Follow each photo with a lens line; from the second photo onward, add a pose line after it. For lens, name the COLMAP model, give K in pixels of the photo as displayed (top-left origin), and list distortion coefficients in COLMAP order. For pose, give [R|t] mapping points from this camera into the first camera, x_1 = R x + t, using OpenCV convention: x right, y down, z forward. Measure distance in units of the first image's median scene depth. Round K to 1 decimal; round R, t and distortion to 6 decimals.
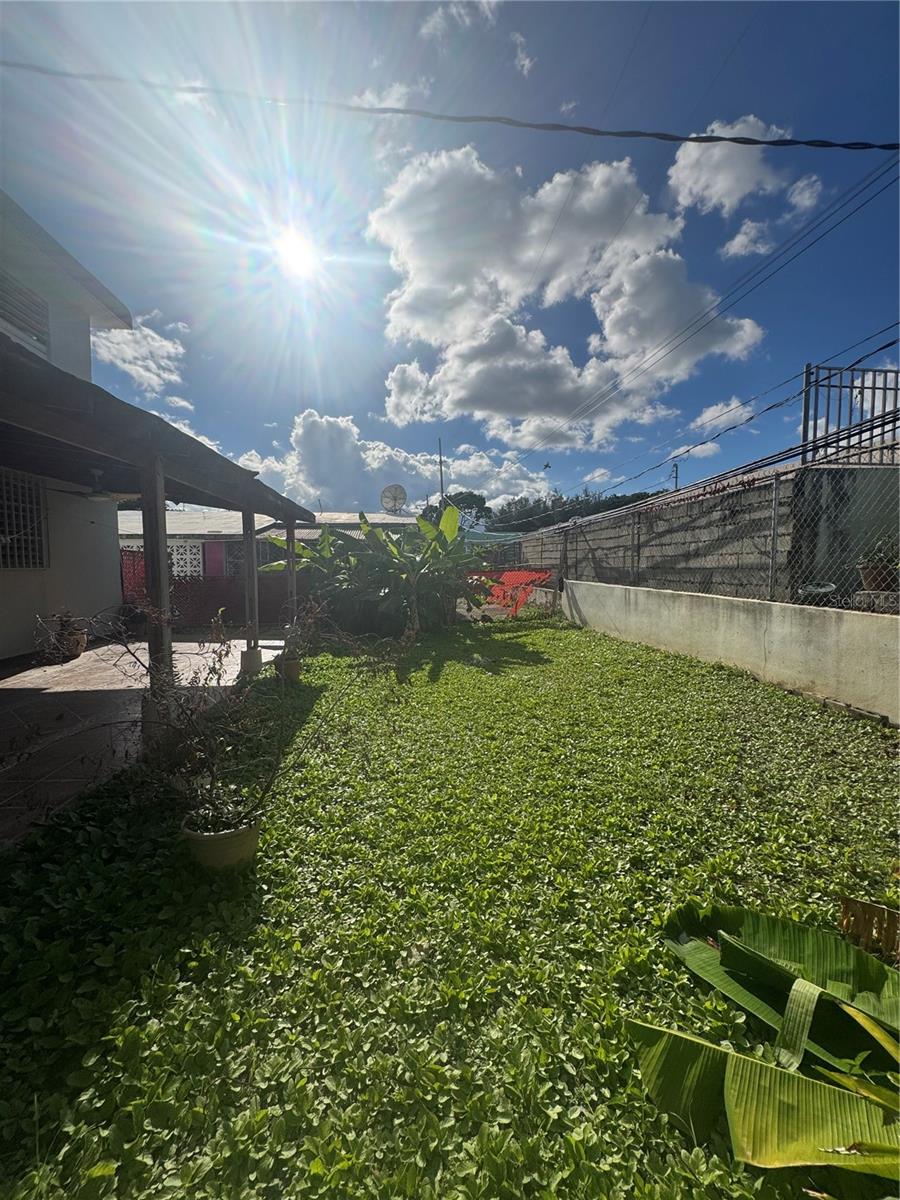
lens RADIAL K [[479.6, 0, 453.0], [0, 479.6, 588.7], [0, 0, 1]] dist [-0.004304, 0.000181]
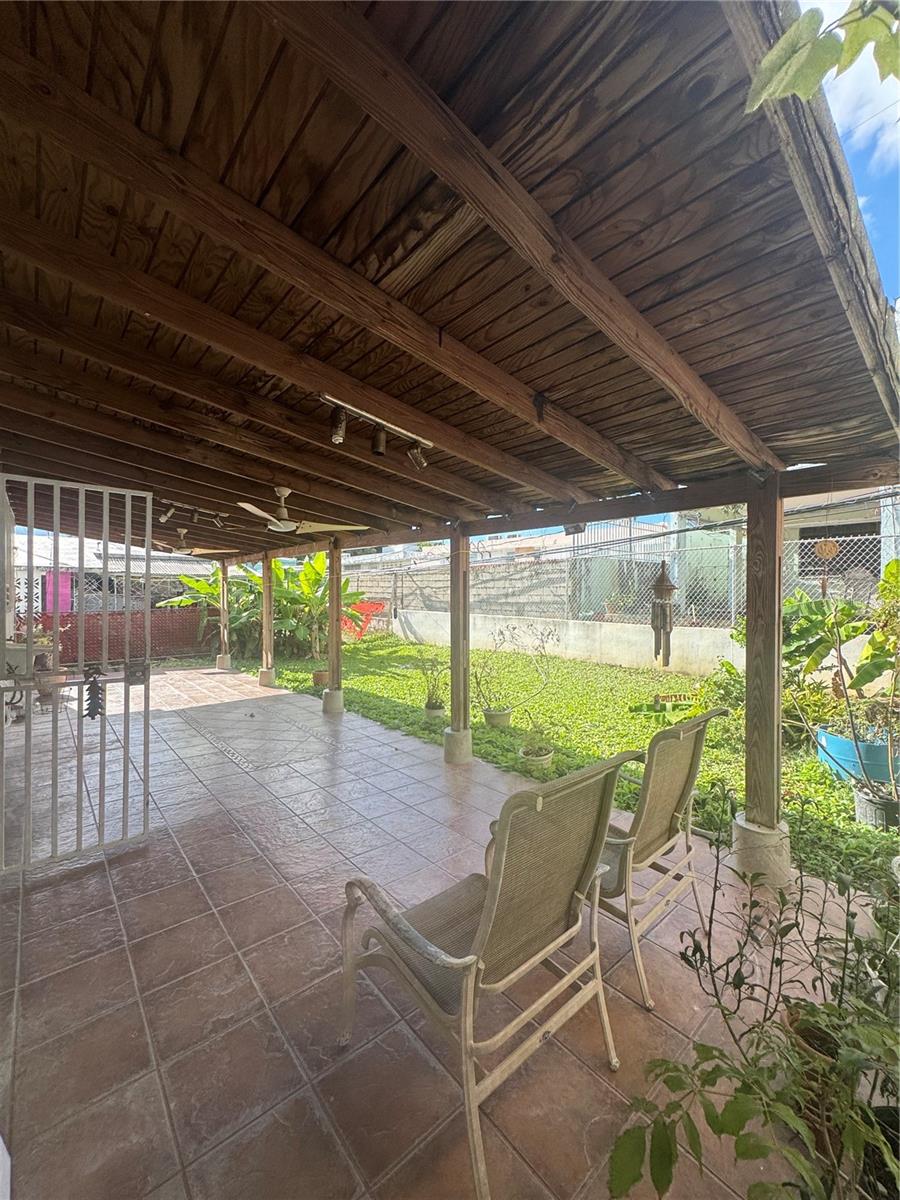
lens RADIAL K [[479.6, 0, 449.0], [0, 479.6, 606.4], [0, 0, 1]] dist [-0.004304, 0.000181]
pose [[0.829031, -0.012135, 0.559071, -0.604054], [0.023439, 0.999640, -0.013059, -0.010920], [-0.558711, 0.023930, 0.829017, -0.286222]]
